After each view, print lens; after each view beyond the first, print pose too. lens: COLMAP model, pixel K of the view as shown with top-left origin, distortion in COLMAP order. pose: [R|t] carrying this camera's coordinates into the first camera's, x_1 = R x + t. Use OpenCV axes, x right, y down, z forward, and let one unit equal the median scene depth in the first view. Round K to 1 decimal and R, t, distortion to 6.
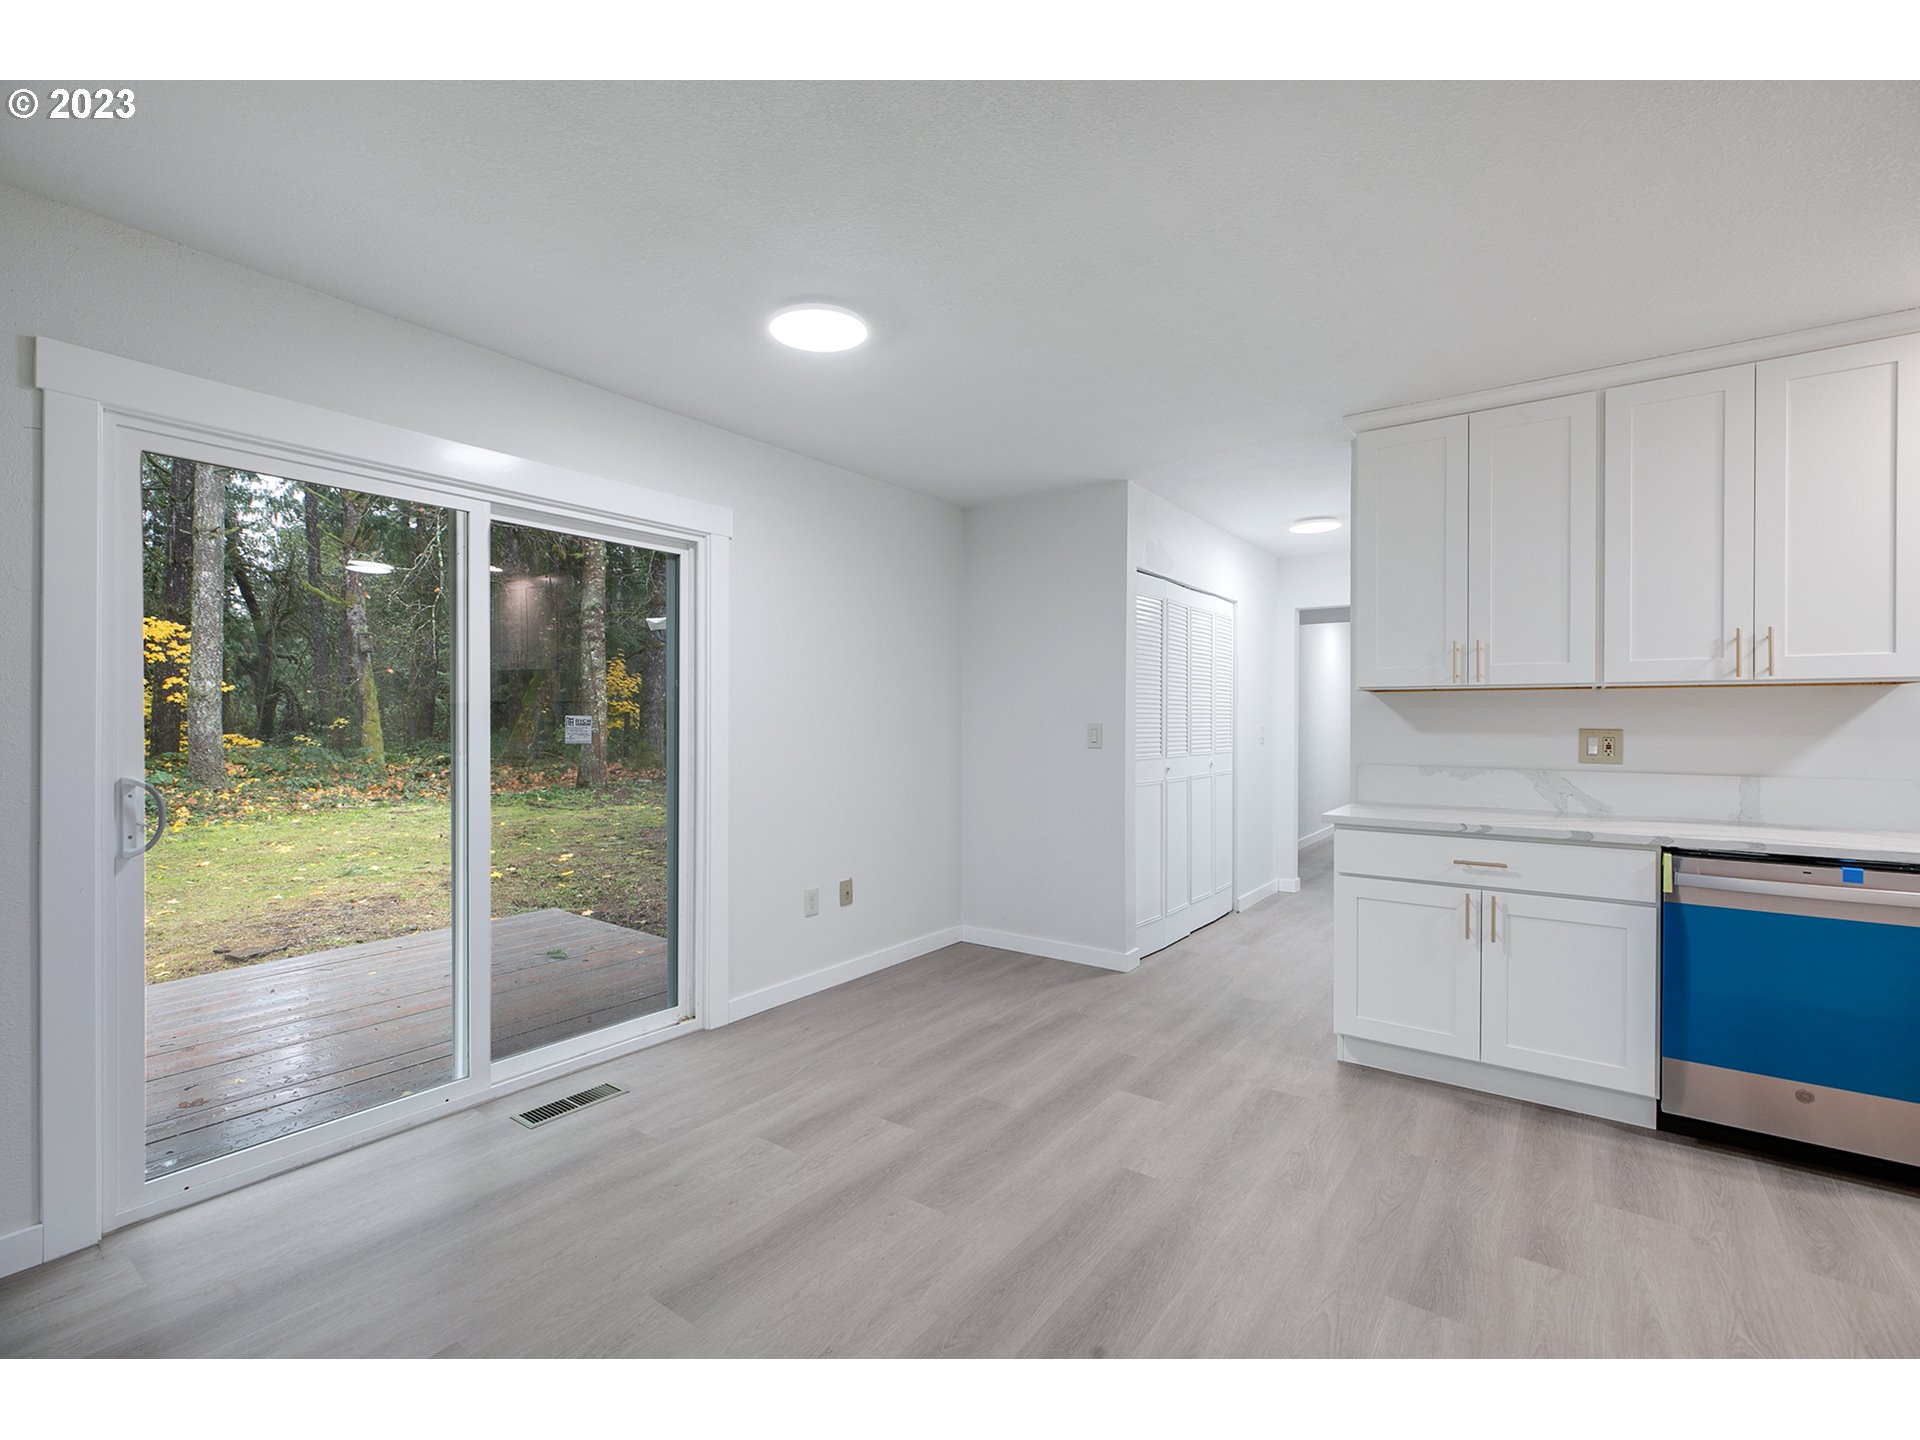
lens RADIAL K [[856.1, 0, 960.0], [0, 856.1, 723.5], [0, 0, 1]] dist [0.000789, -0.000365]
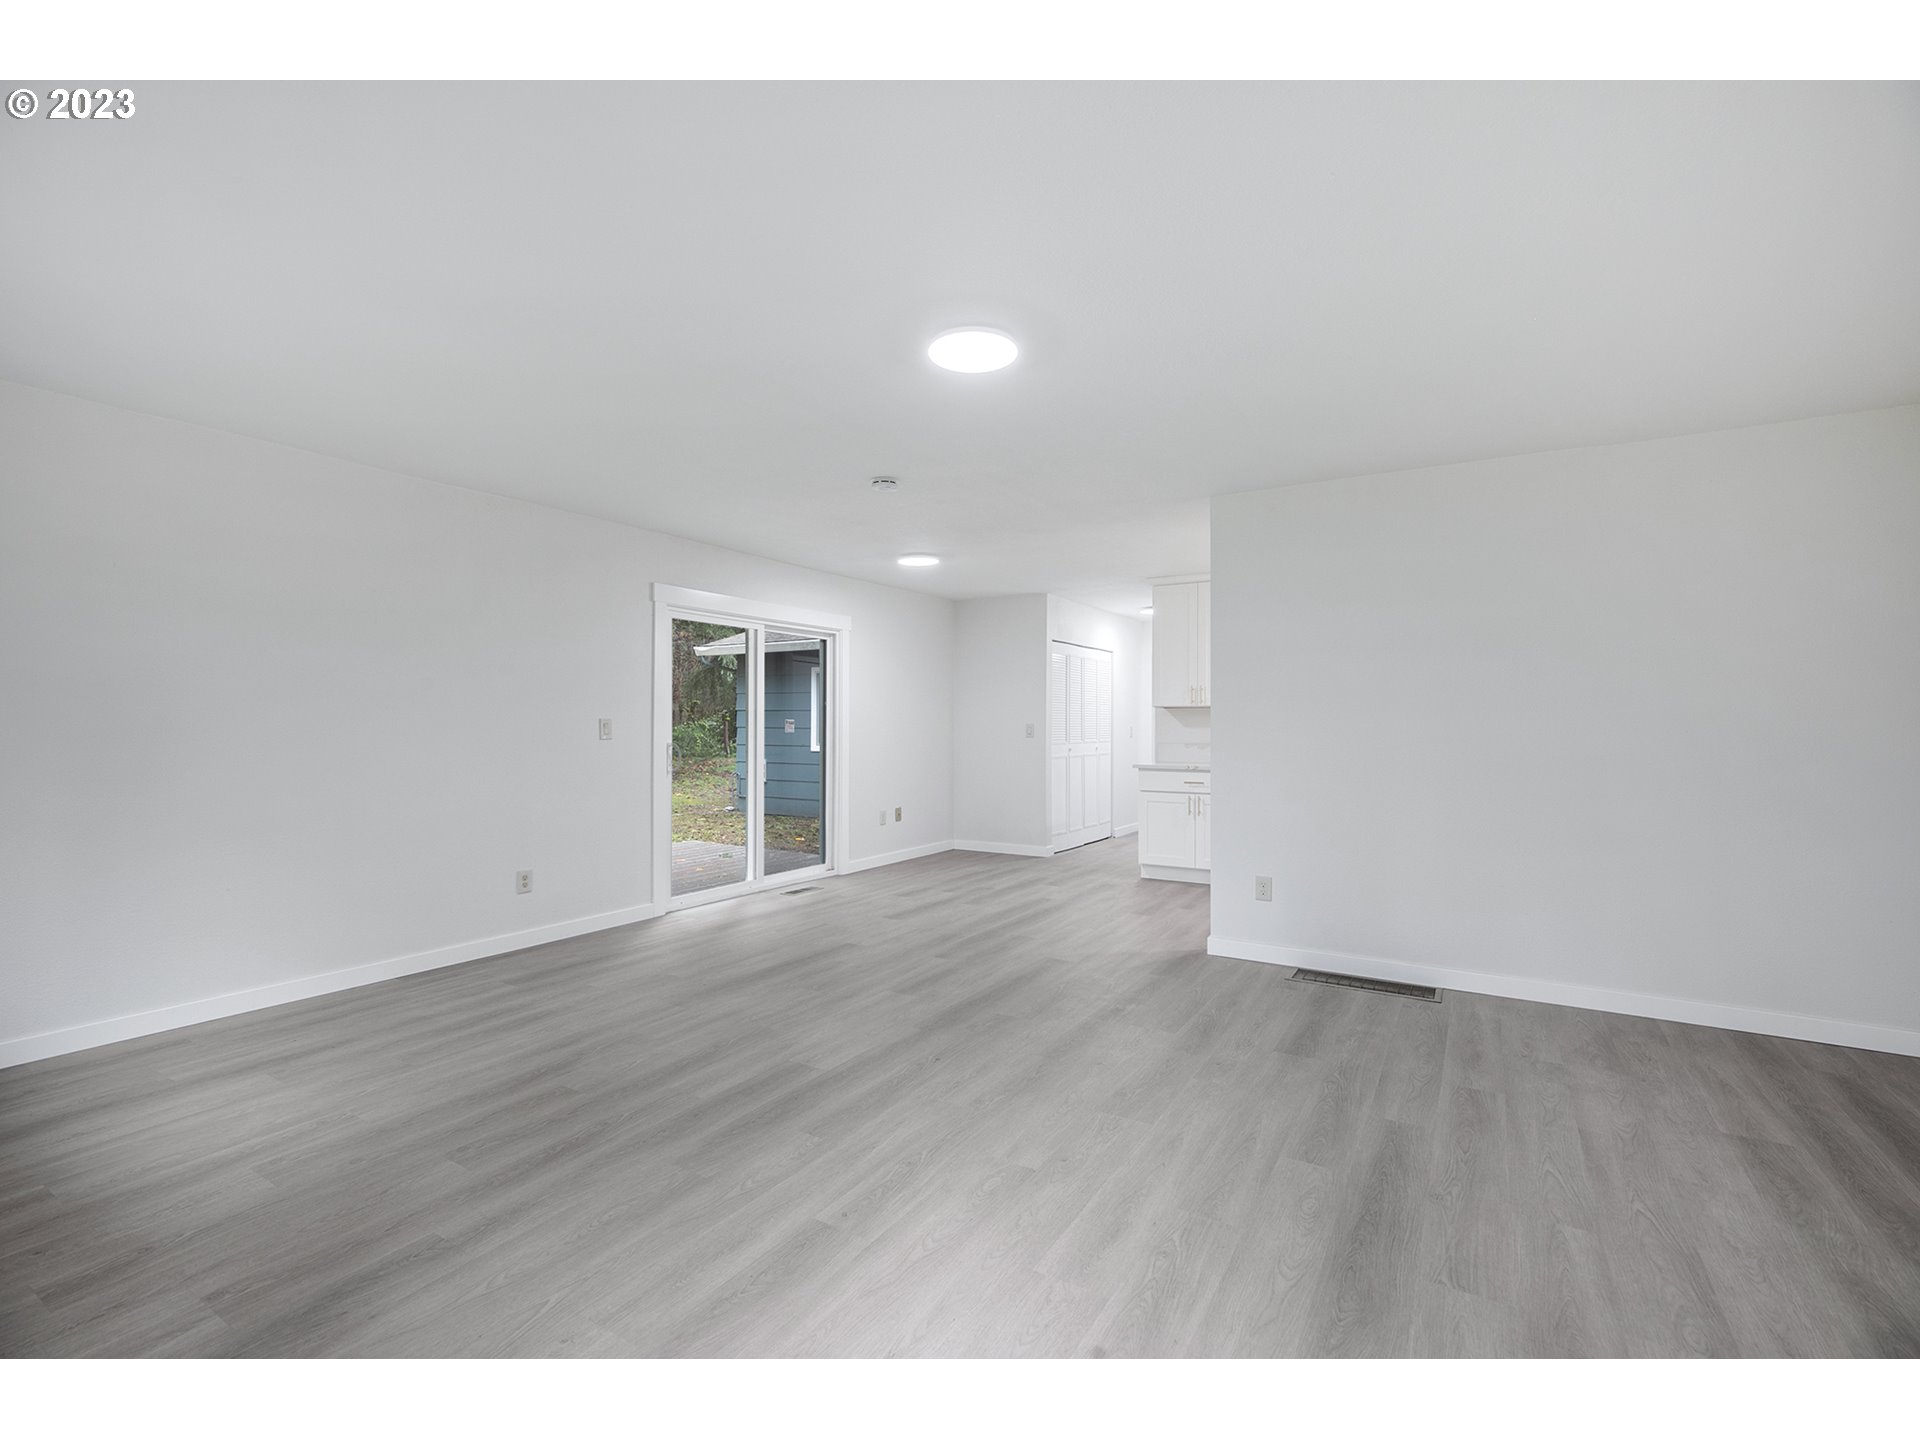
lens RADIAL K [[856.1, 0, 960.0], [0, 856.1, 723.5], [0, 0, 1]] dist [0.000789, -0.000365]
pose [[0.996788, -0.000134, 0.080089, -0.166702], [0.000623, 0.999981, -0.006086, 0.012130], [-0.080087, 0.006117, 0.996769, -0.985723]]
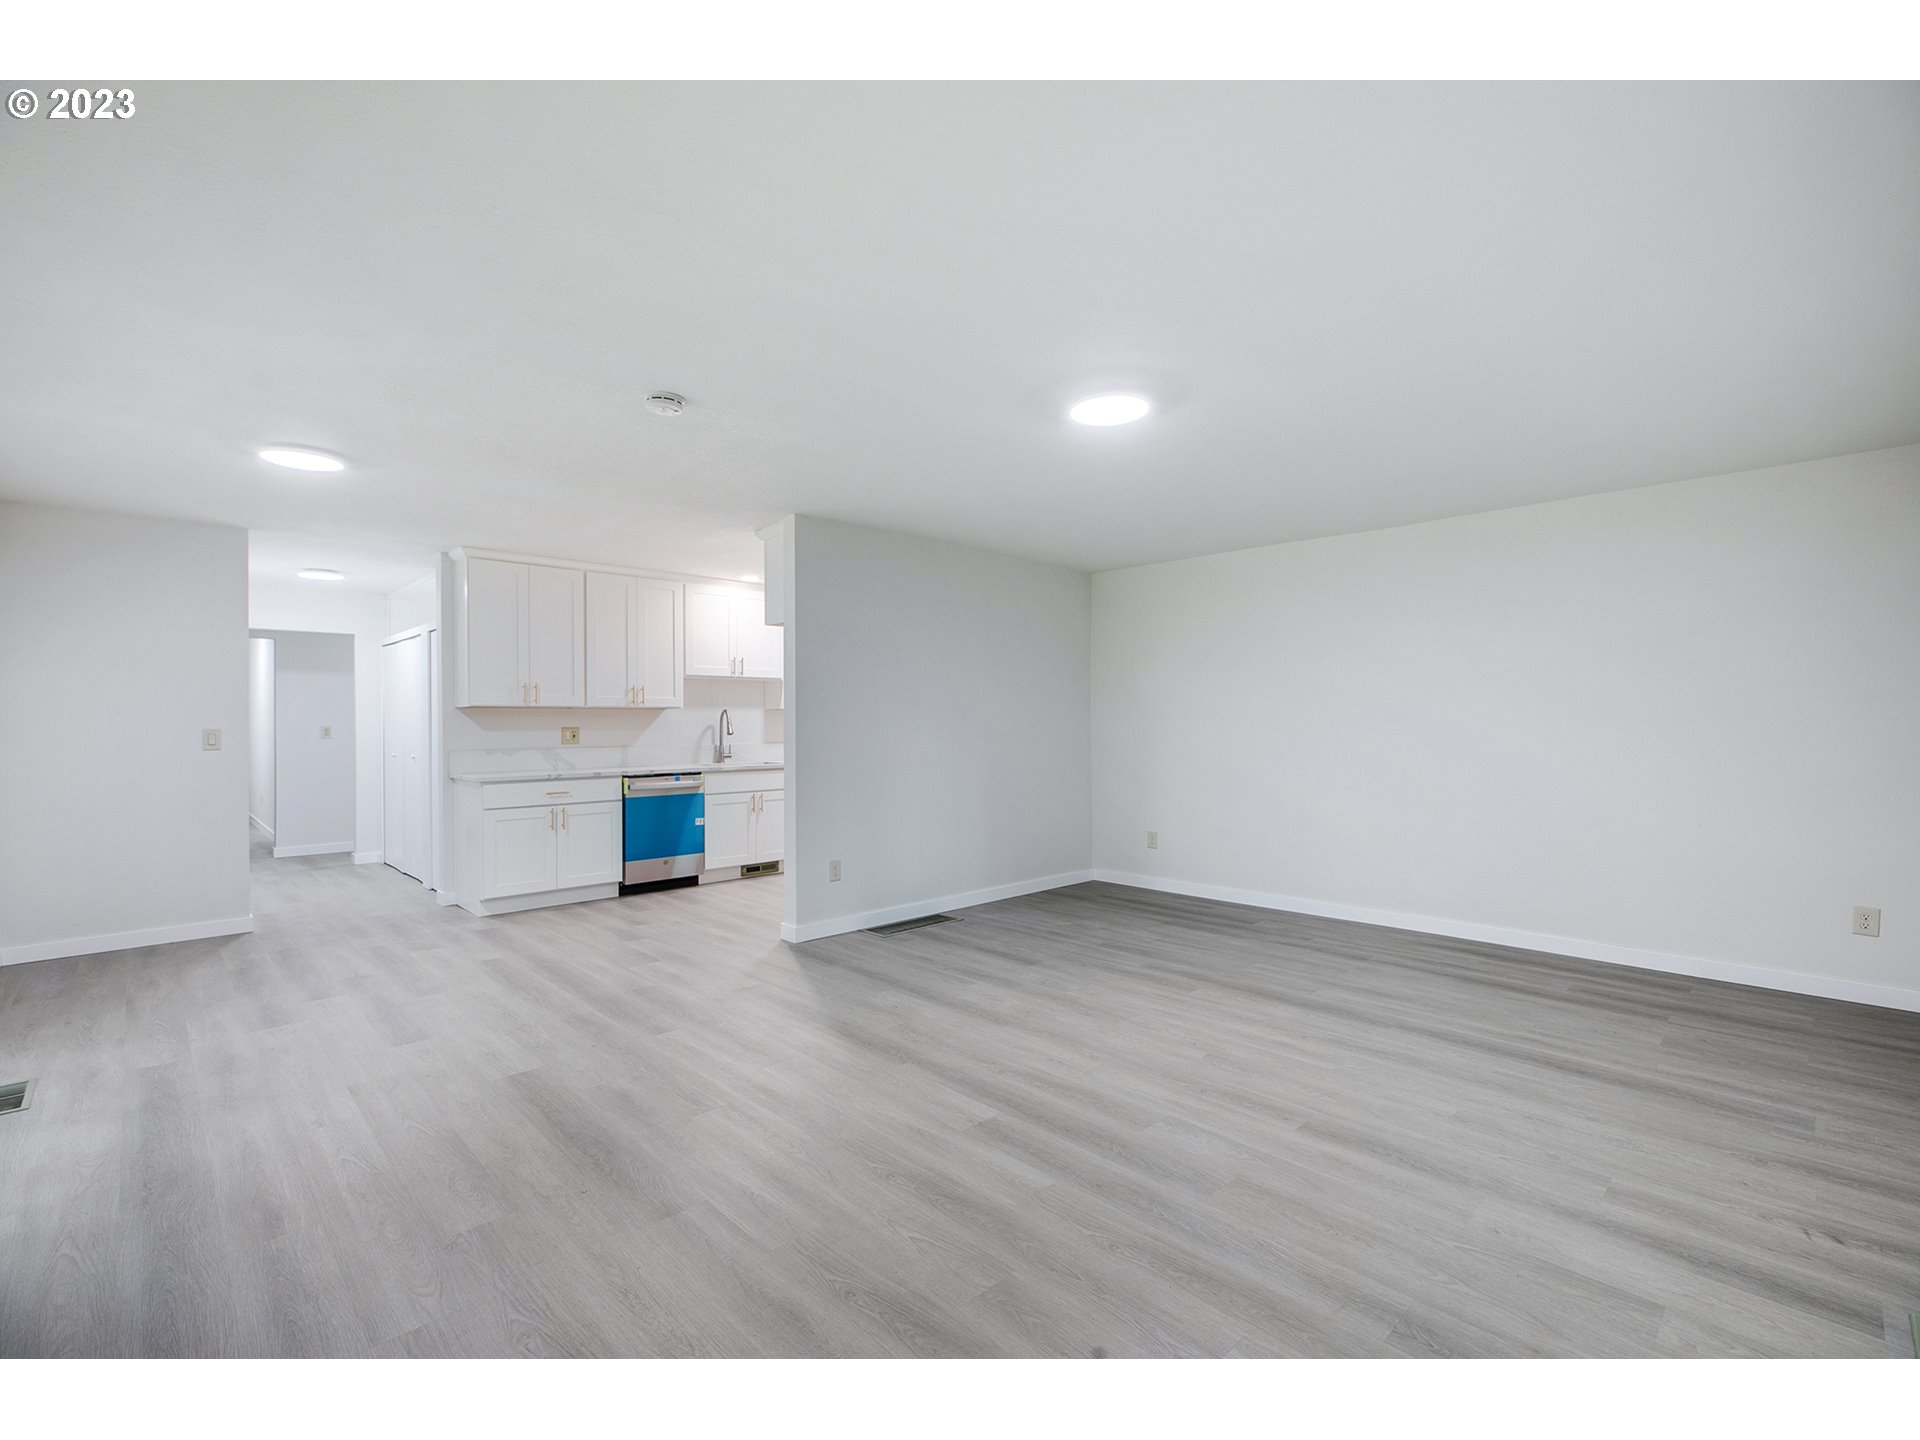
lens RADIAL K [[856.1, 0, 960.0], [0, 856.1, 723.5], [0, 0, 1]] dist [0.000789, -0.000365]
pose [[0.172750, -0.006395, 0.984945, -0.974620], [0.008706, 0.999950, 0.004965, -0.004590], [-0.984927, 0.007718, 0.172797, -0.247293]]
